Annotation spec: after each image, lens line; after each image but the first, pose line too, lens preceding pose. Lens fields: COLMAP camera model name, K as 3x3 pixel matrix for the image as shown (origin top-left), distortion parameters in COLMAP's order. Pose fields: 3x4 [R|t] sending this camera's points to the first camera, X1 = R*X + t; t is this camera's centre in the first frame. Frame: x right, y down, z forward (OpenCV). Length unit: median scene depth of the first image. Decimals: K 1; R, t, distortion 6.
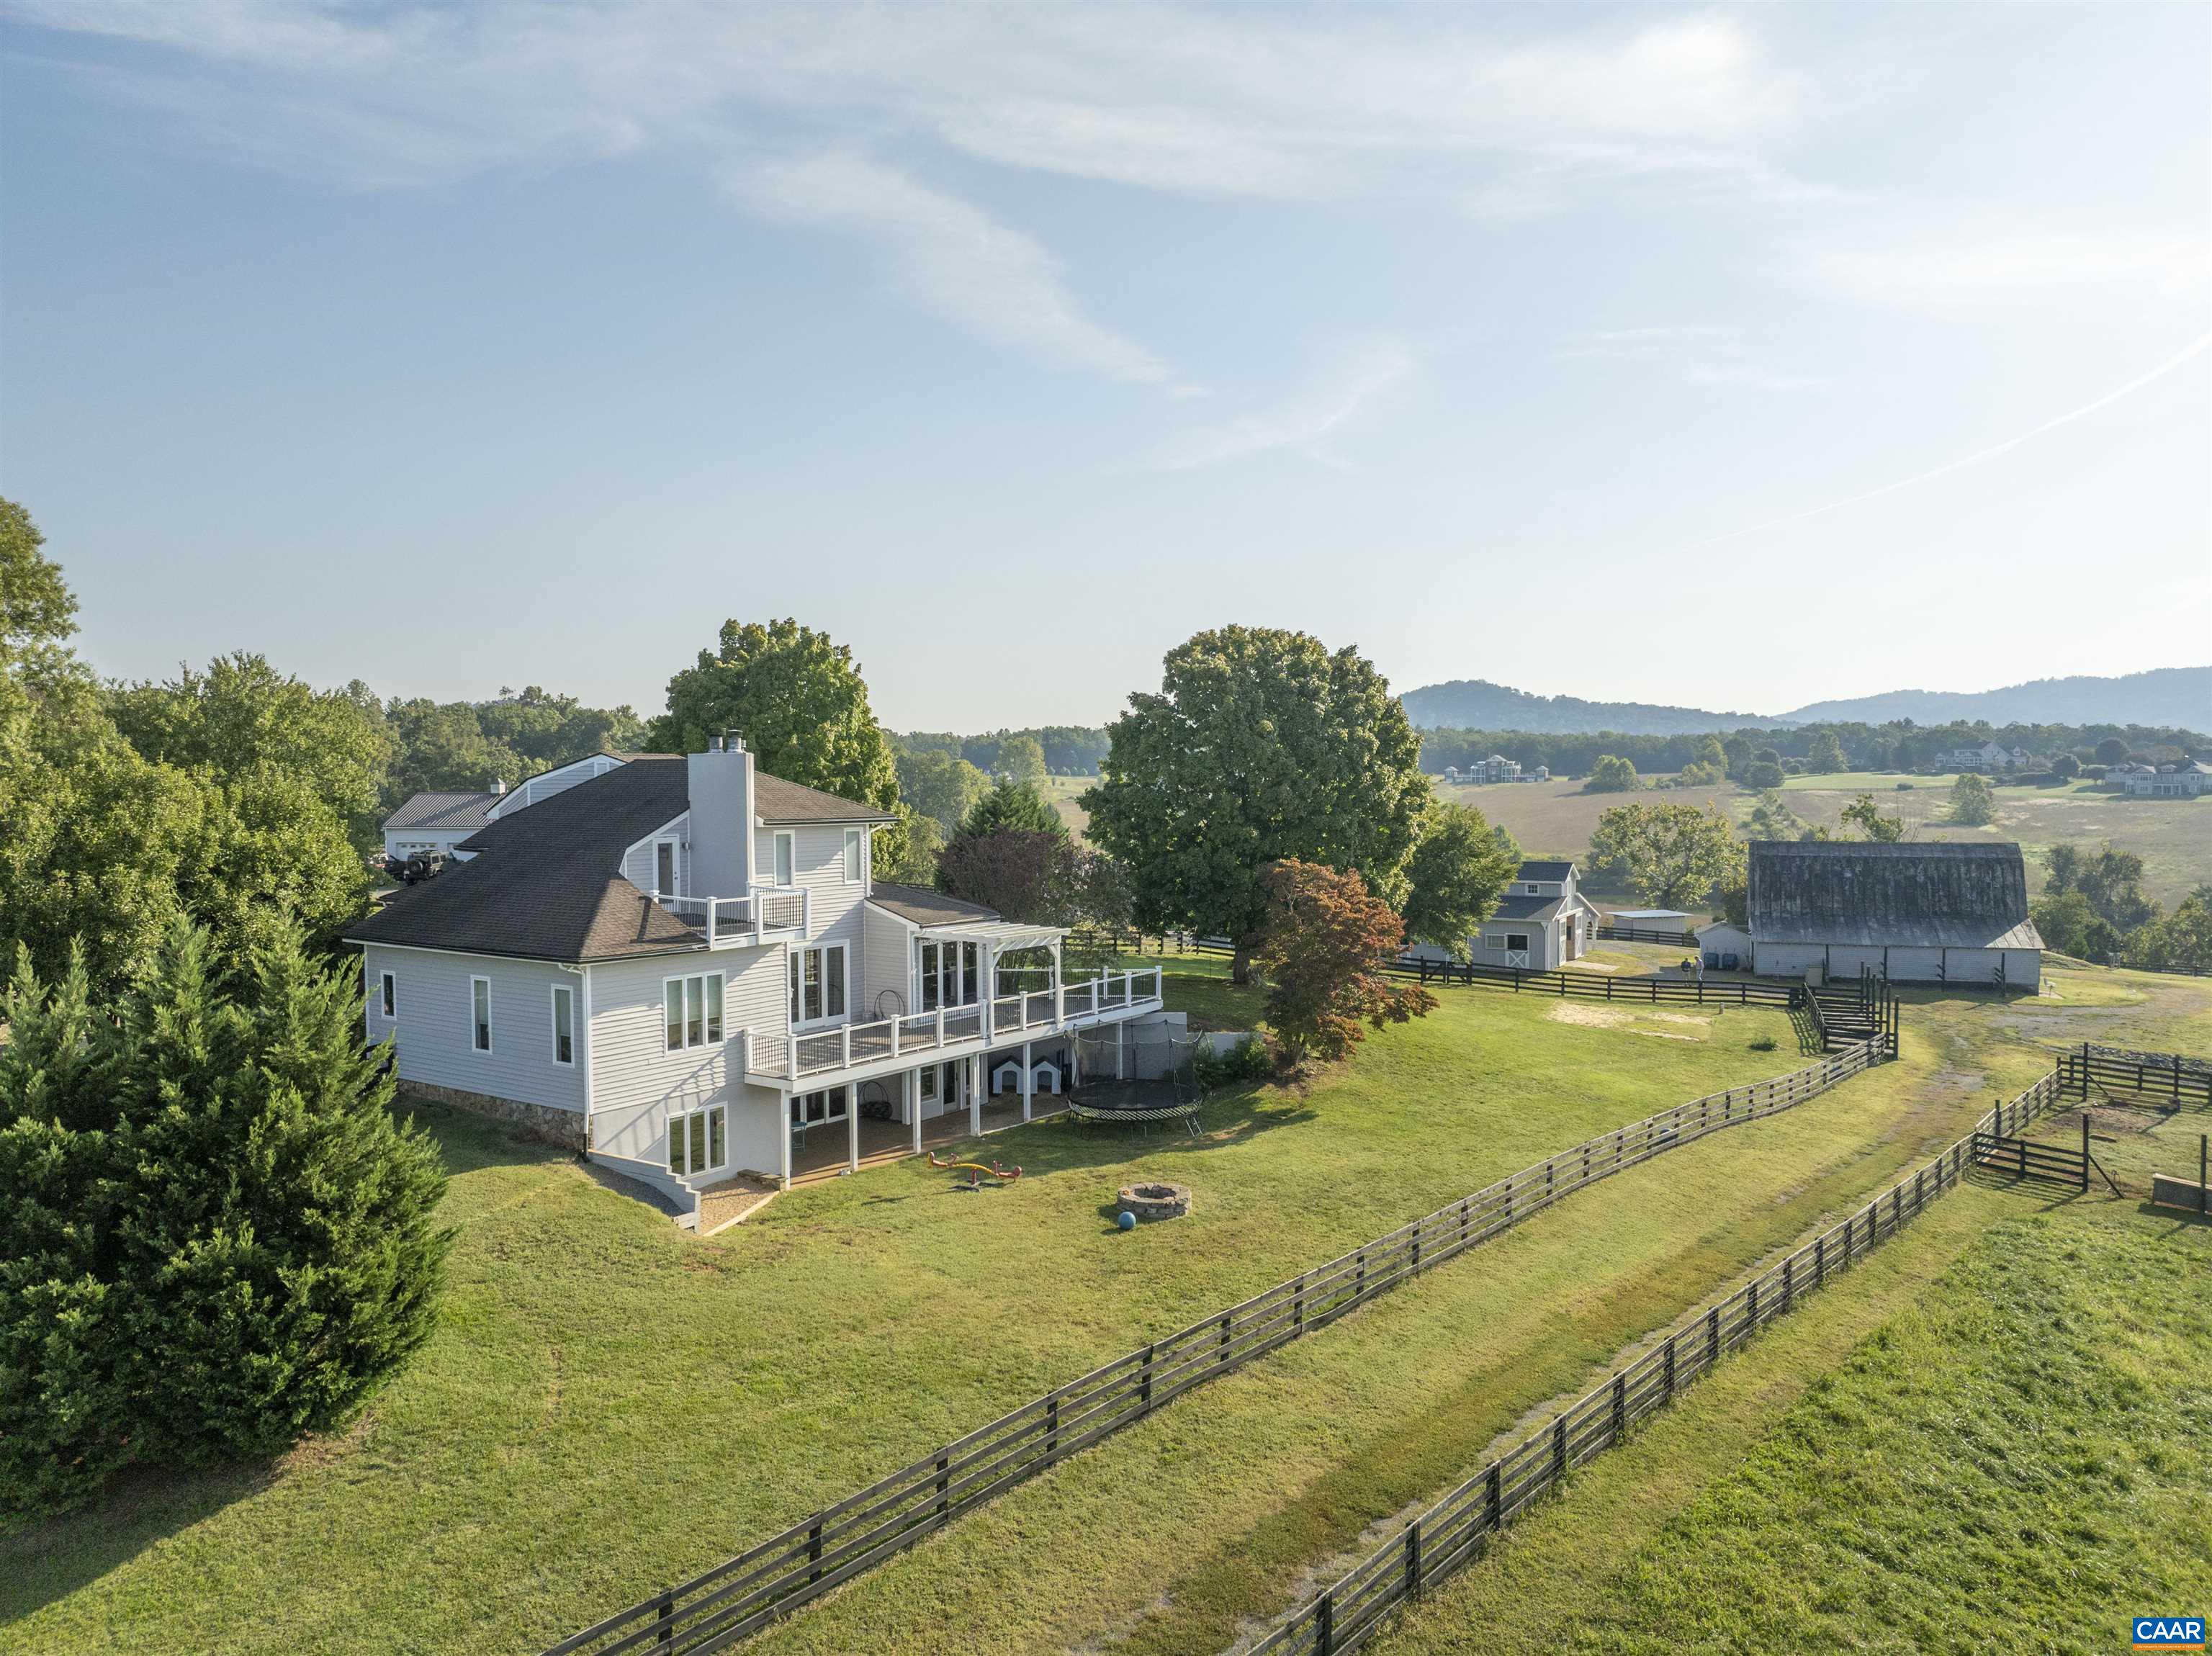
lens RADIAL K [[1542.5, 0, 1114.5], [0, 1542.5, 824.7], [0, 0, 1]] dist [-0.042164, 0.007693]
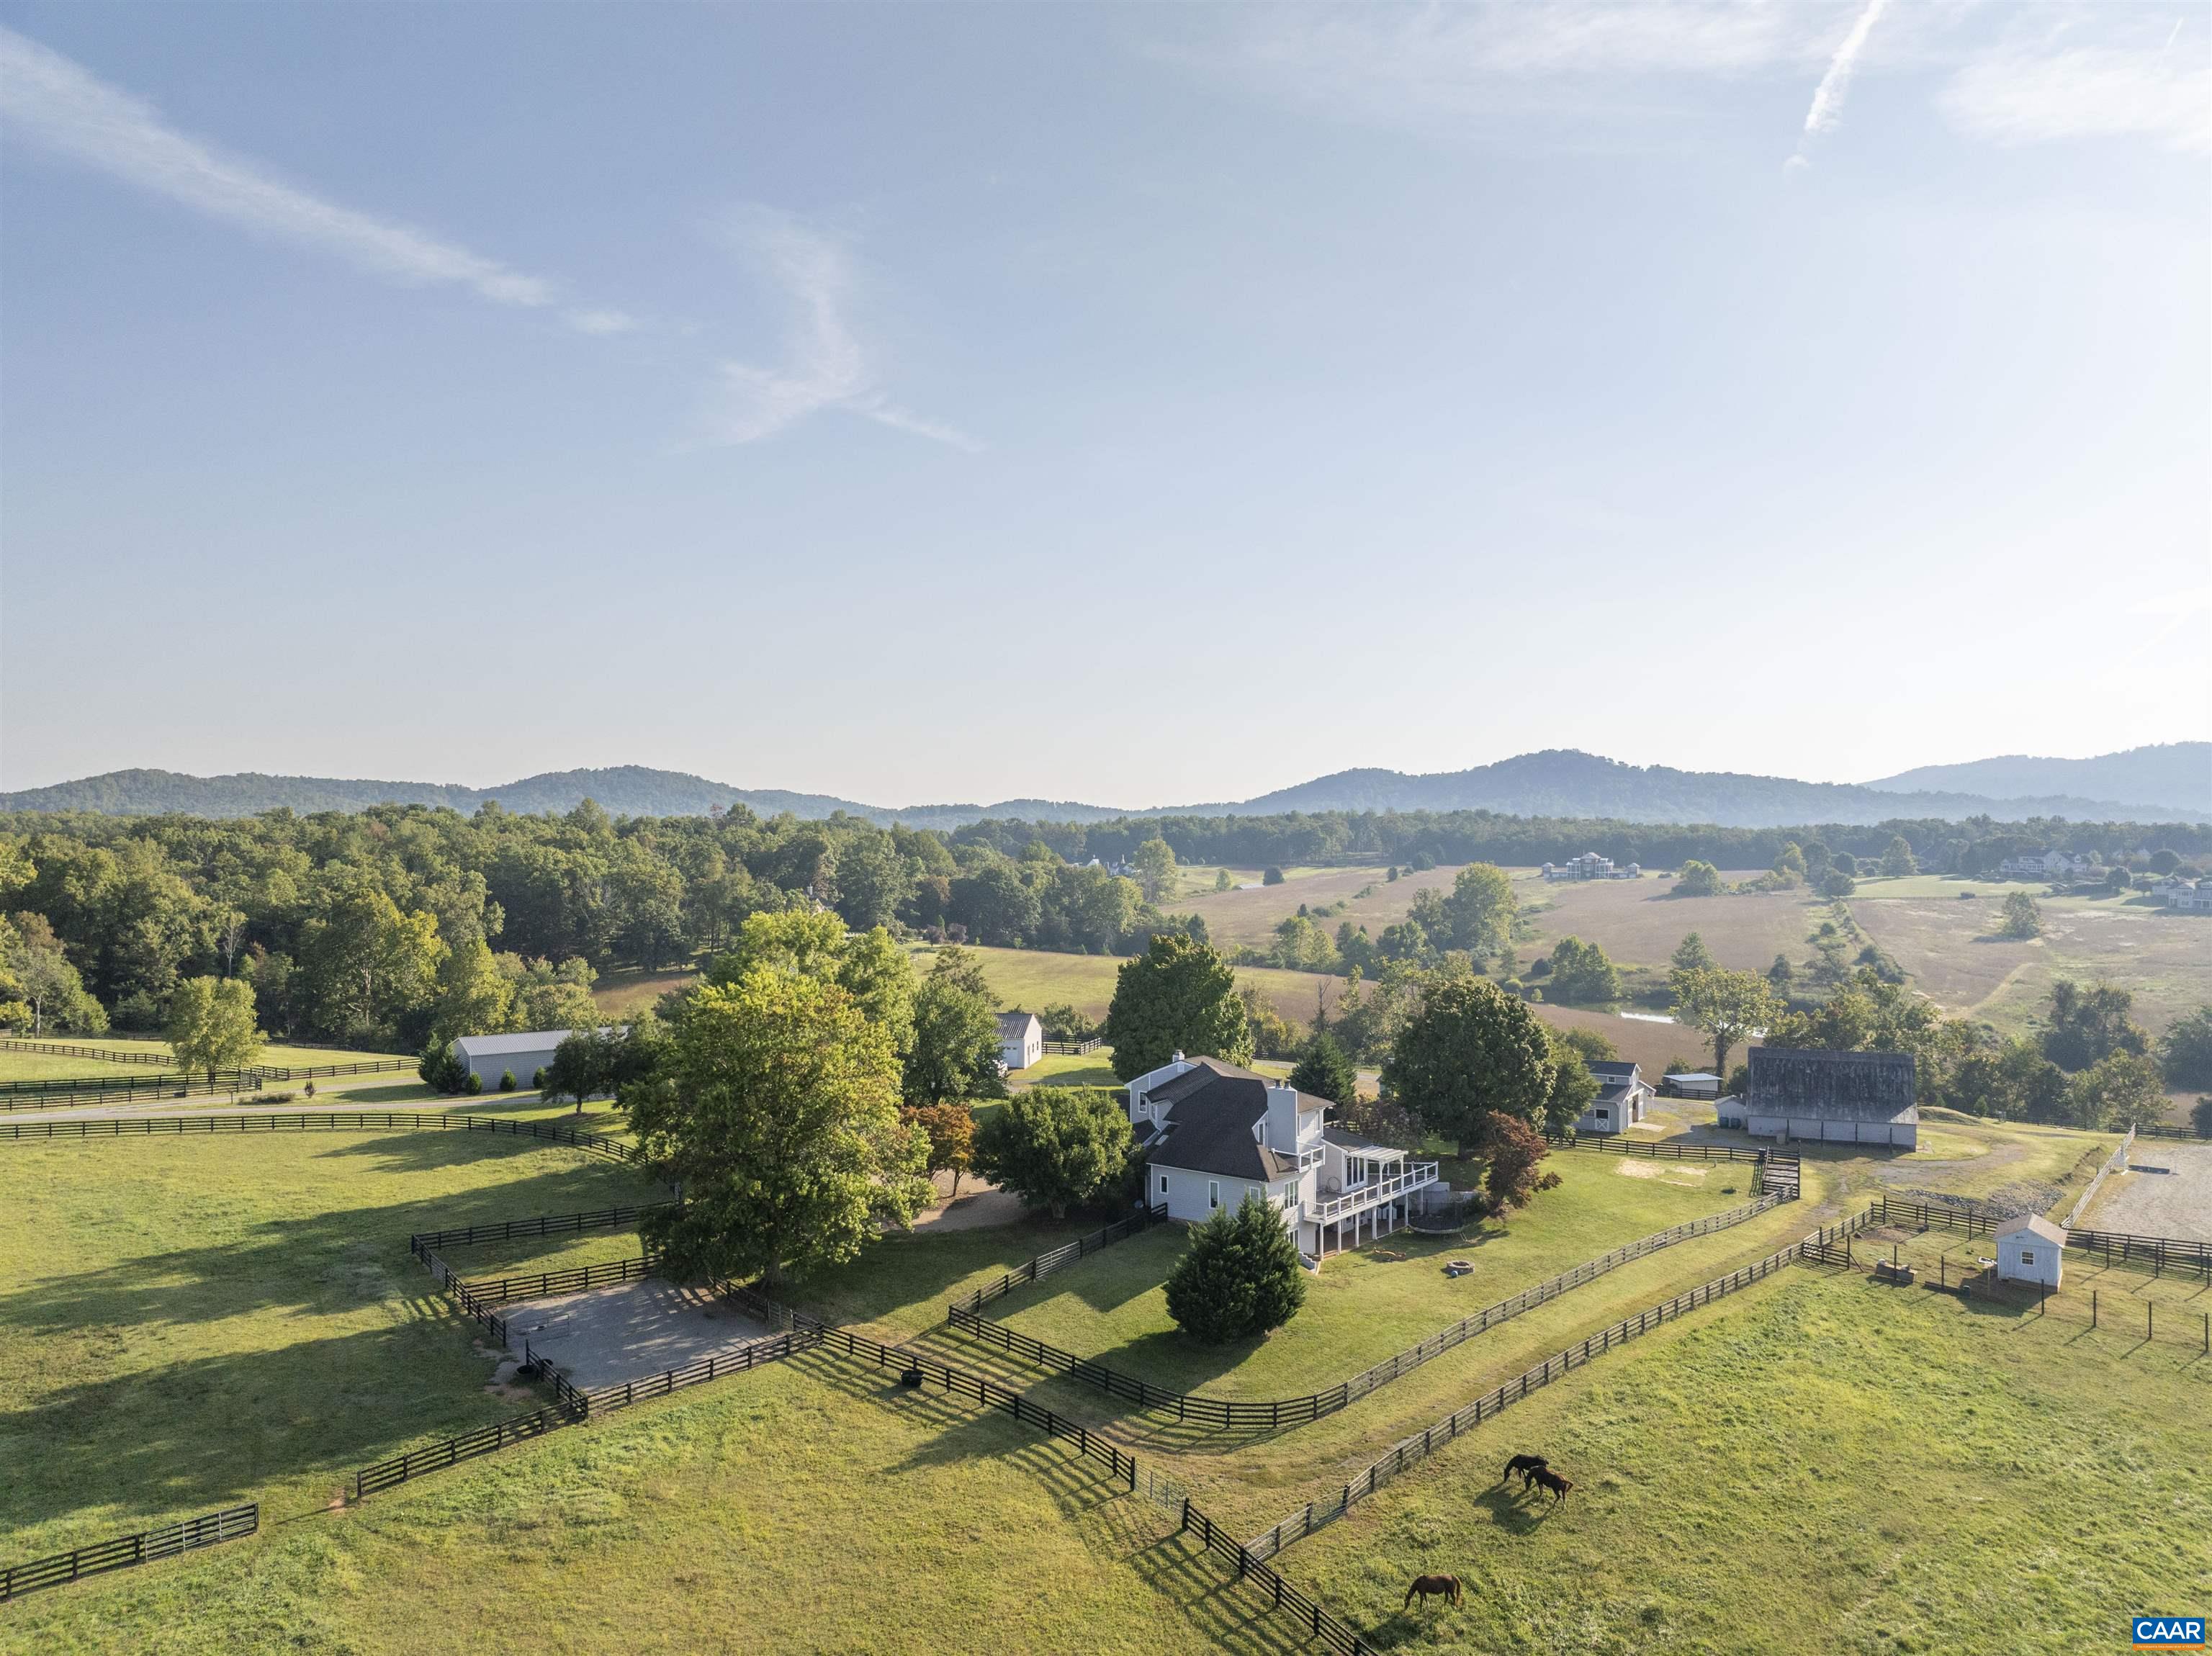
lens RADIAL K [[1542.5, 0, 1114.5], [0, 1542.5, 824.7], [0, 0, 1]] dist [-0.042164, 0.007693]
pose [[0.998338, 0.002211, -0.057591, -0.303088], [-0.004391, 0.999278, -0.037747, -0.303390], [0.057466, 0.037937, 0.997626, -1.244485]]
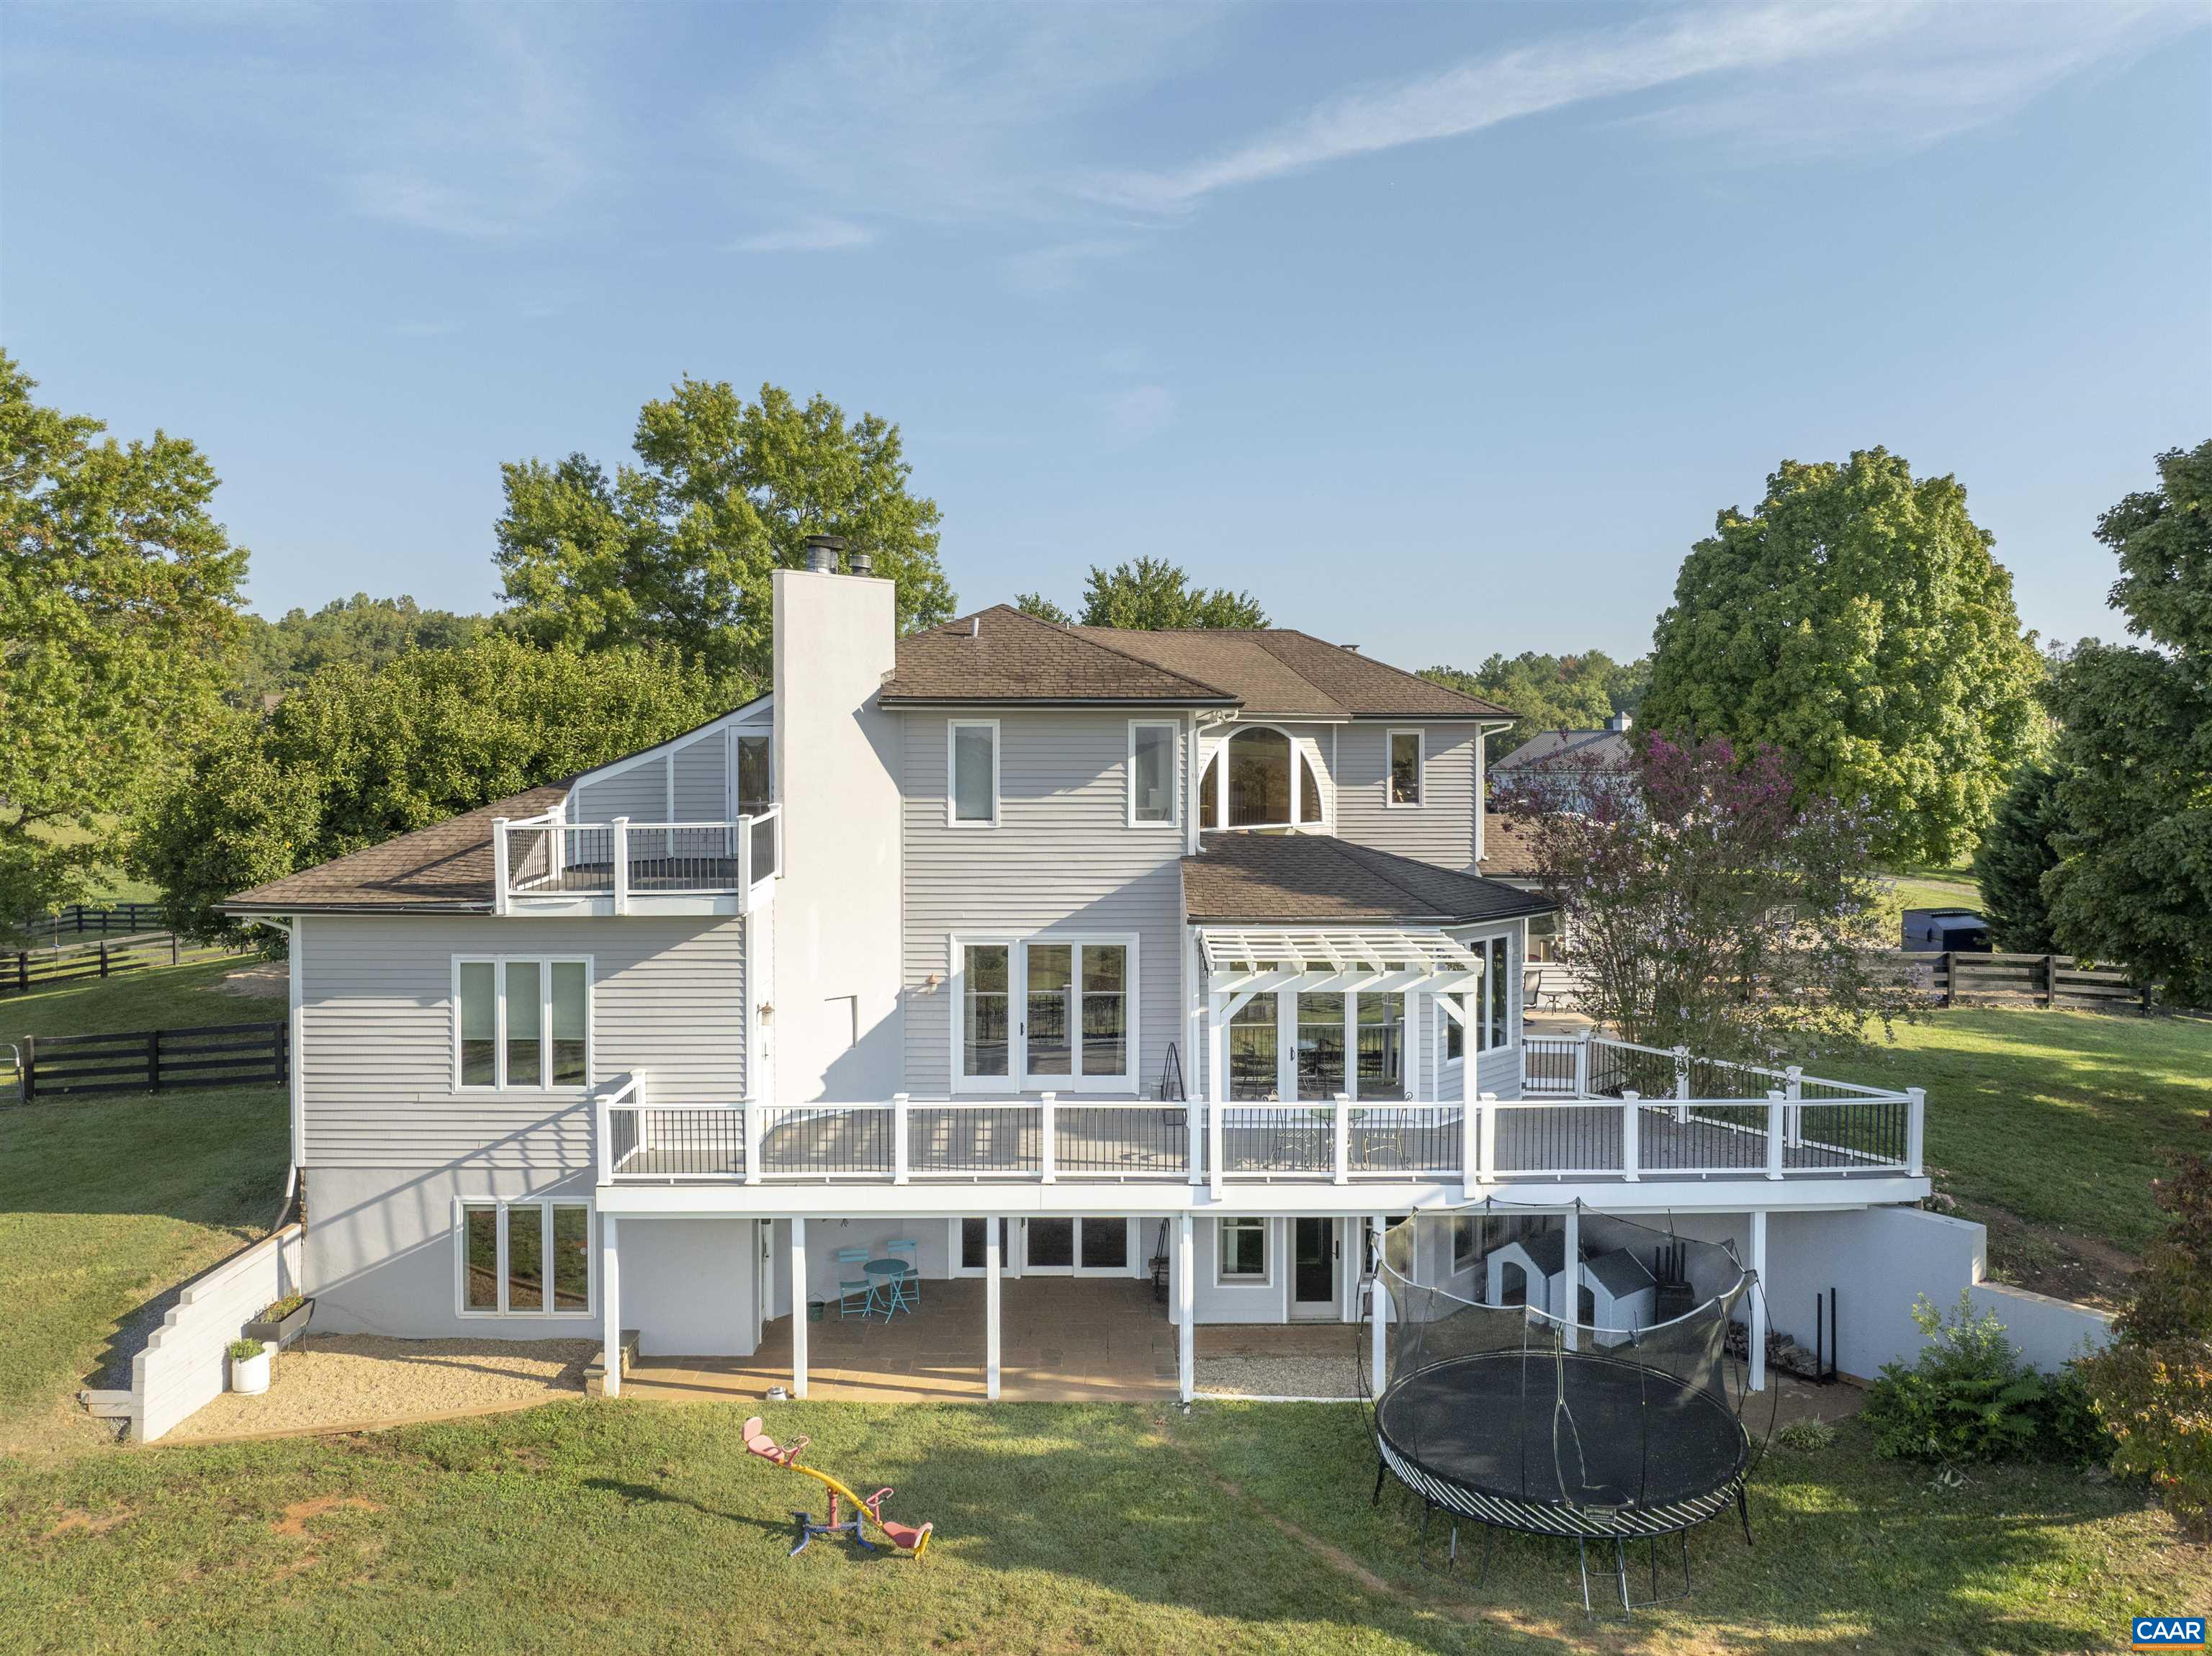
lens RADIAL K [[1553.5, 0, 1107.2], [0, 1553.5, 778.1], [0, 0, 1]] dist [0.001487, -0.103988]
pose [[0.572195, 0.010705, -0.820048, 0.215509], [-0.023350, 0.999722, -0.003242, 0.020520], [0.819785, 0.021003, 0.572286, 0.592656]]
